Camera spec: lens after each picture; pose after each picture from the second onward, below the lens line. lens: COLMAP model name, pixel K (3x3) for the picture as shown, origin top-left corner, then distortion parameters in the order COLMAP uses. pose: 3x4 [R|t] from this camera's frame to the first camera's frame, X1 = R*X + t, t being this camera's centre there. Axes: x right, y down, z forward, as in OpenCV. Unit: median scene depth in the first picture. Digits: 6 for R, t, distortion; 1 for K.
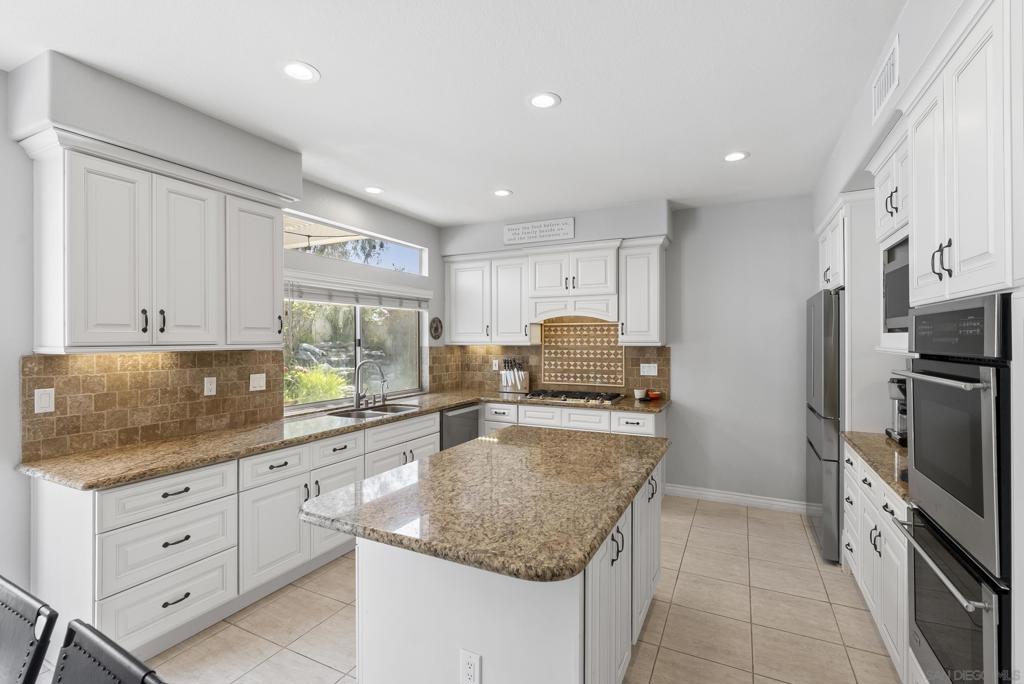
lens RADIAL K [[467.9, 0, 512.1], [0, 467.9, 338.2], [0, 0, 1]] dist [-0.008549, 0.003864]
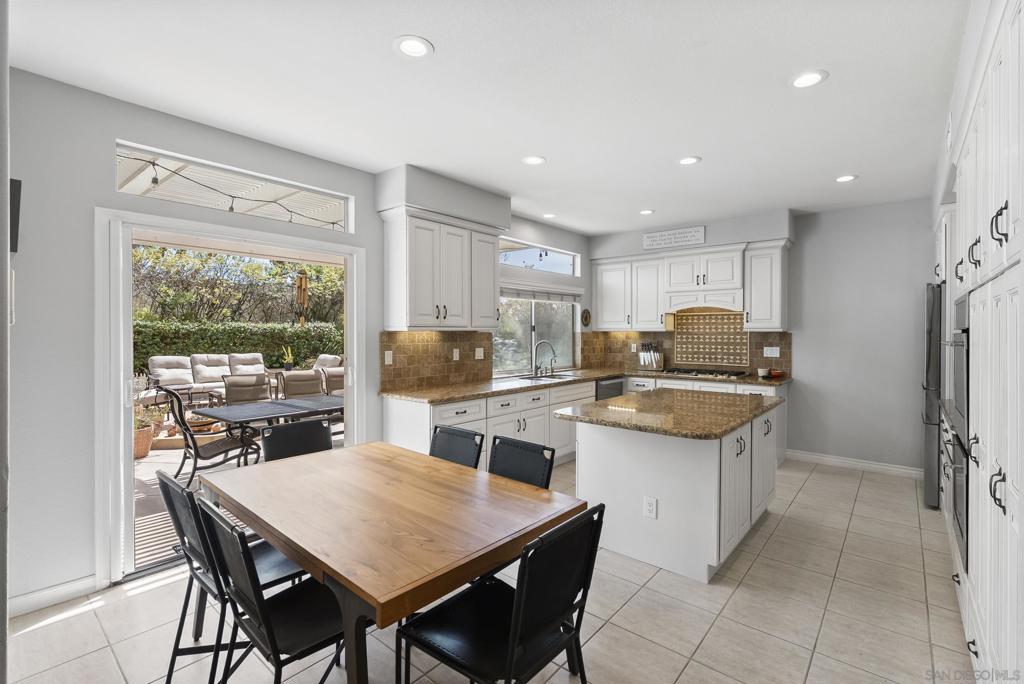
lens RADIAL K [[467.9, 0, 514.7], [0, 467.9, 334.1], [0, 0, 1]] dist [-0.008549, 0.003864]
pose [[0.972544, 0.004445, -0.232677, -0.063279], [-0.002428, 0.999957, 0.008953, 0.013445], [0.232707, -0.008142, 0.972513, -0.294671]]
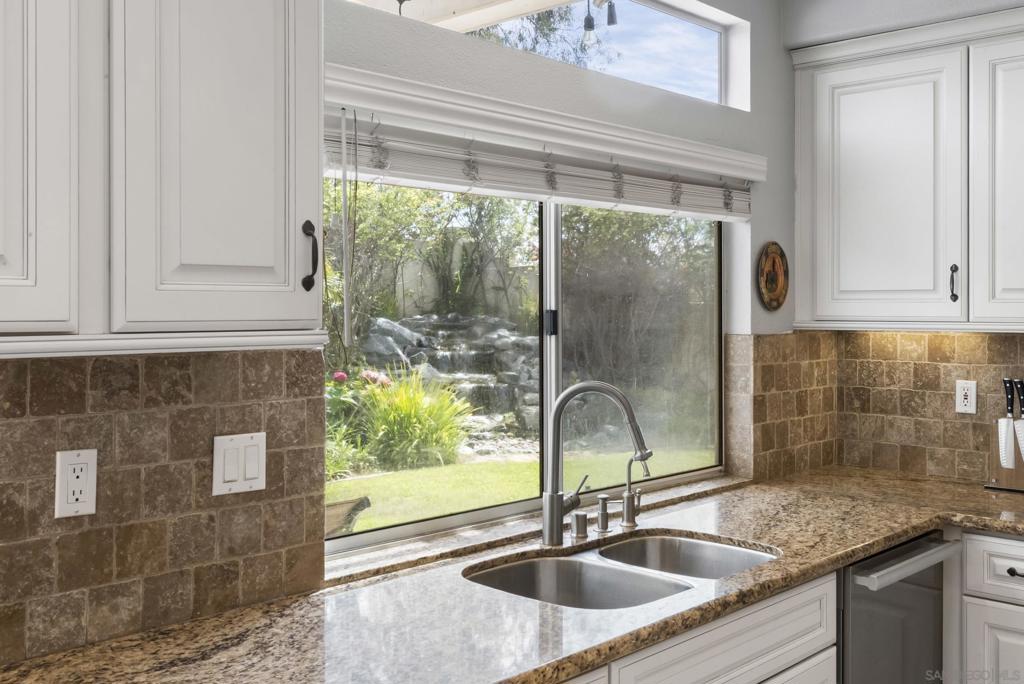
lens RADIAL K [[1024.4, 0, 498.9], [0, 1024.4, 302.3], [0, 0, 1]] dist [-0.000216, 0.000000]
pose [[0.954821, 0.001040, -0.297180, -0.149229], [-0.002192, 0.999991, -0.003541, -0.000660], [0.297174, 0.004033, 0.954815, 0.320970]]
